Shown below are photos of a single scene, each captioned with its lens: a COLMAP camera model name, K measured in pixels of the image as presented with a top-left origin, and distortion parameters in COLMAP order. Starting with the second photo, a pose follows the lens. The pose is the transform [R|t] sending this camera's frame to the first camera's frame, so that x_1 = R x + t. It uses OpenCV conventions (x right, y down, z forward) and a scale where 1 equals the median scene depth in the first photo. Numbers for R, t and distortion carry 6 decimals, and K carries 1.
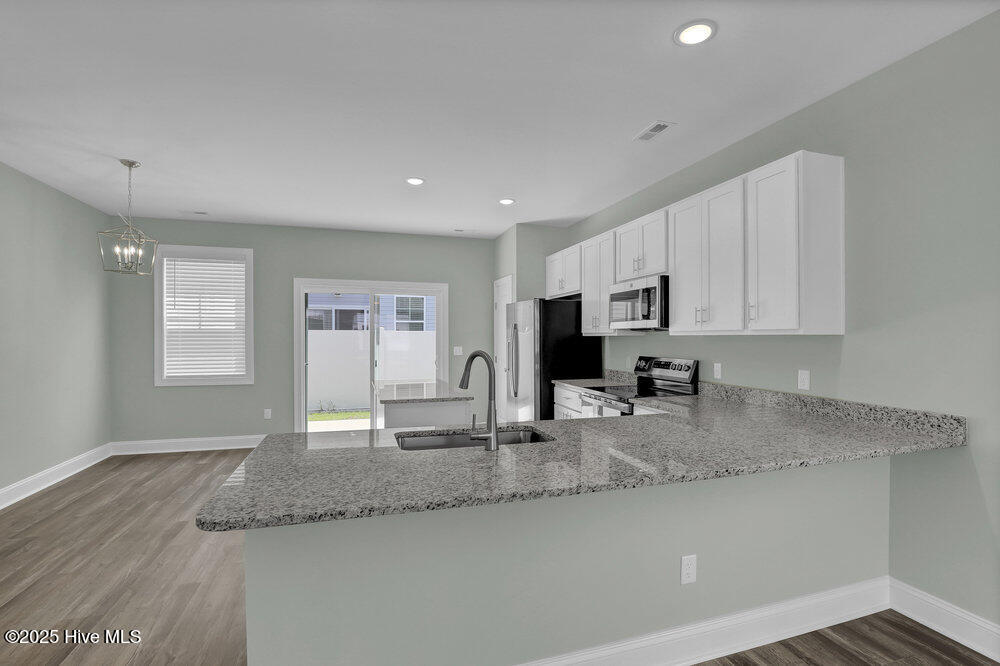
lens RADIAL K [[471.7, 0, 511.4], [0, 471.7, 341.7], [0, 0, 1]] dist [-0.032047, 0.003259]
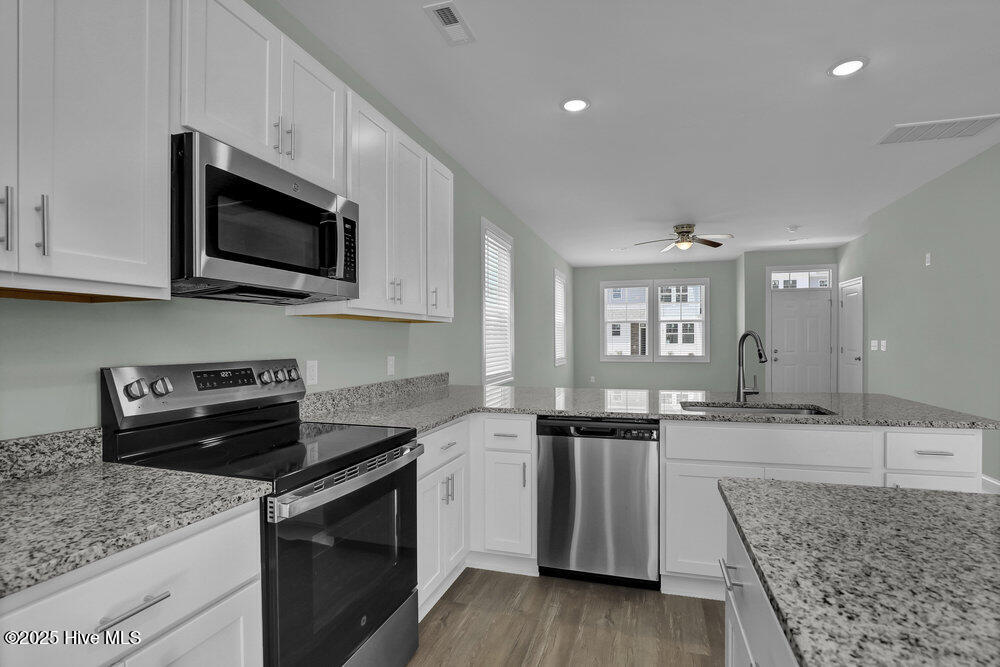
lens RADIAL K [[471.7, 0, 508.2], [0, 471.7, 337.4], [0, 0, 1]] dist [-0.032047, 0.003259]
pose [[-0.817637, 0.004427, 0.575717, -0.124740], [0.008911, 0.999948, 0.004966, 0.011860], [-0.575665, 0.009190, -0.817634, 1.190389]]
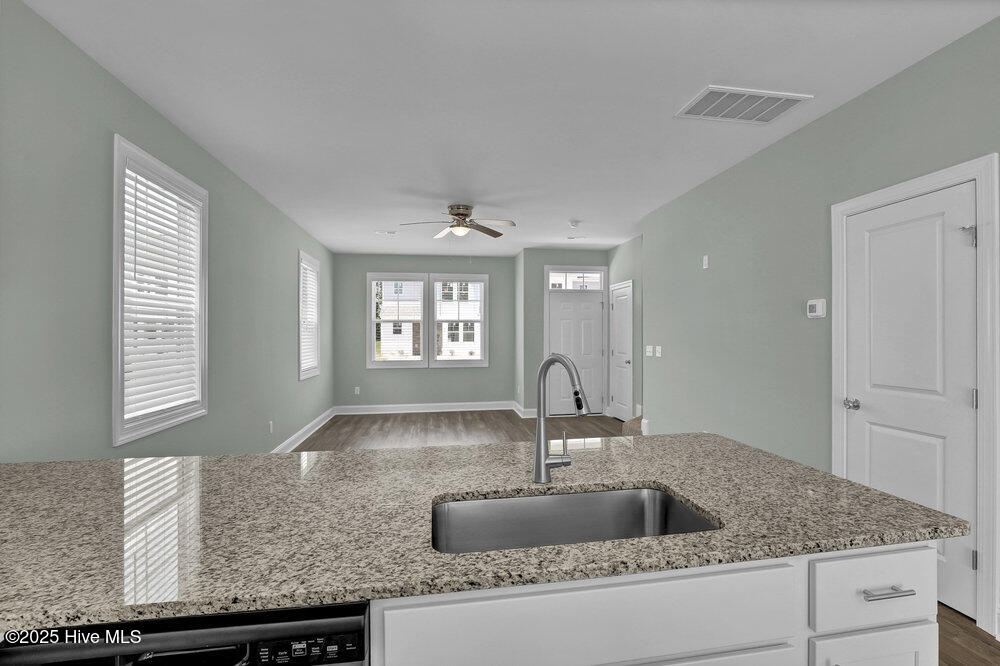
lens RADIAL K [[471.7, 0, 510.8], [0, 471.7, 331.2], [0, 0, 1]] dist [-0.032047, 0.003259]
pose [[-0.987088, 0.005160, 0.160097, -0.047823], [0.005524, 0.999983, 0.001829, -0.008353], [-0.160085, 0.002689, -0.987100, 0.825152]]
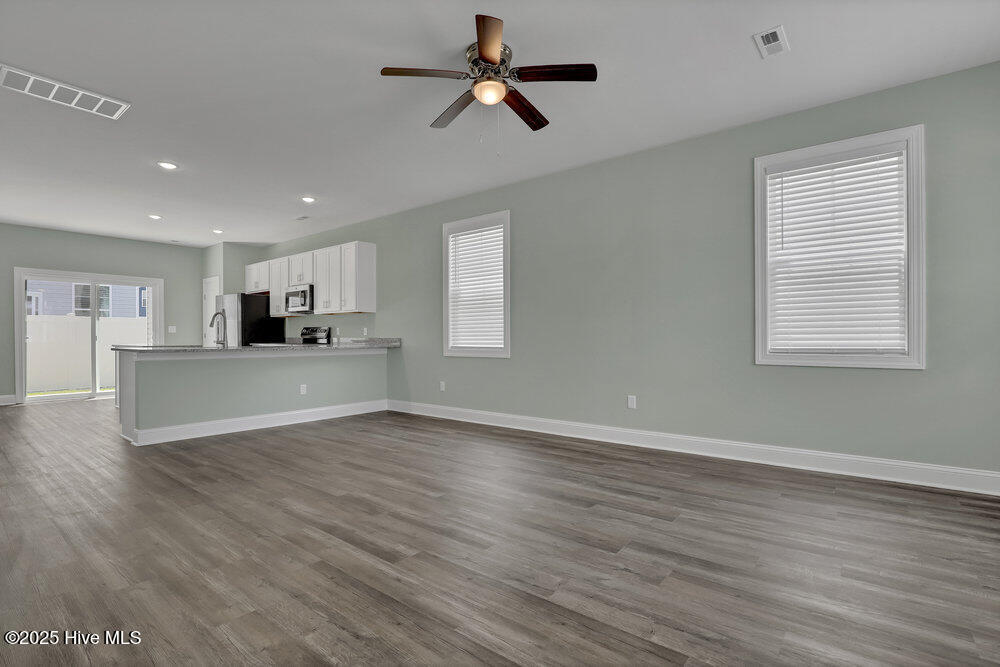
lens RADIAL K [[471.7, 0, 507.5], [0, 471.7, 337.0], [0, 0, 1]] dist [-0.032047, 0.003259]
pose [[0.833572, -0.004407, 0.552393, -0.078847], [0.008683, 0.999949, -0.005125, 0.090694], [-0.552343, 0.009069, 0.833568, -1.019101]]
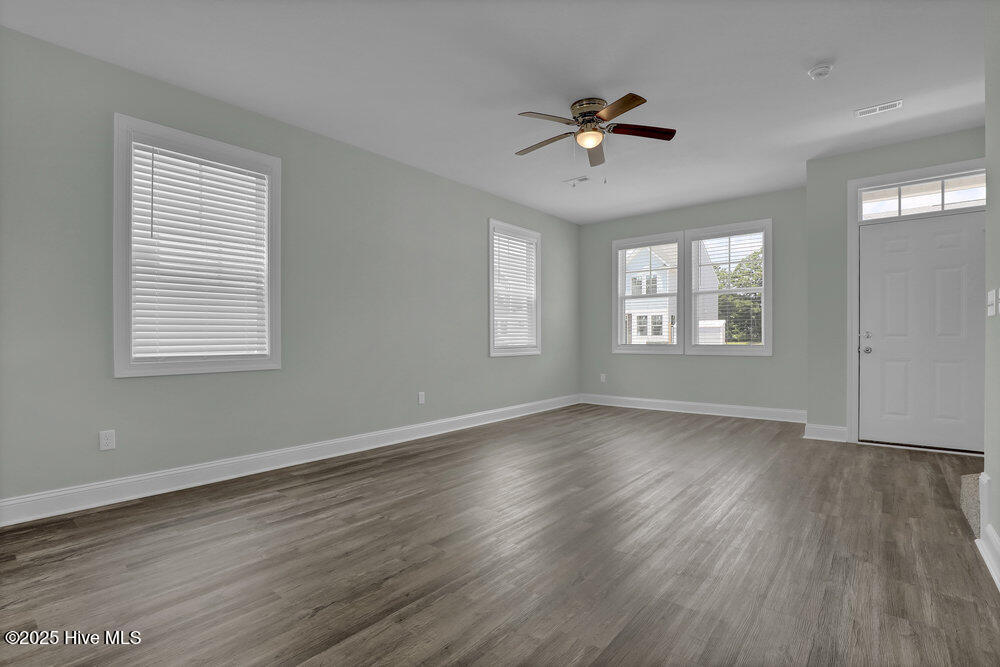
lens RADIAL K [[471.7, 0, 509.7], [0, 471.7, 334.7], [0, 0, 1]] dist [-0.032047, 0.003259]
pose [[-0.540480, 0.008400, 0.841315, -0.362531], [0.012471, 0.999920, -0.001972, 0.083142], [-0.841264, 0.009427, -0.540542, 0.182462]]
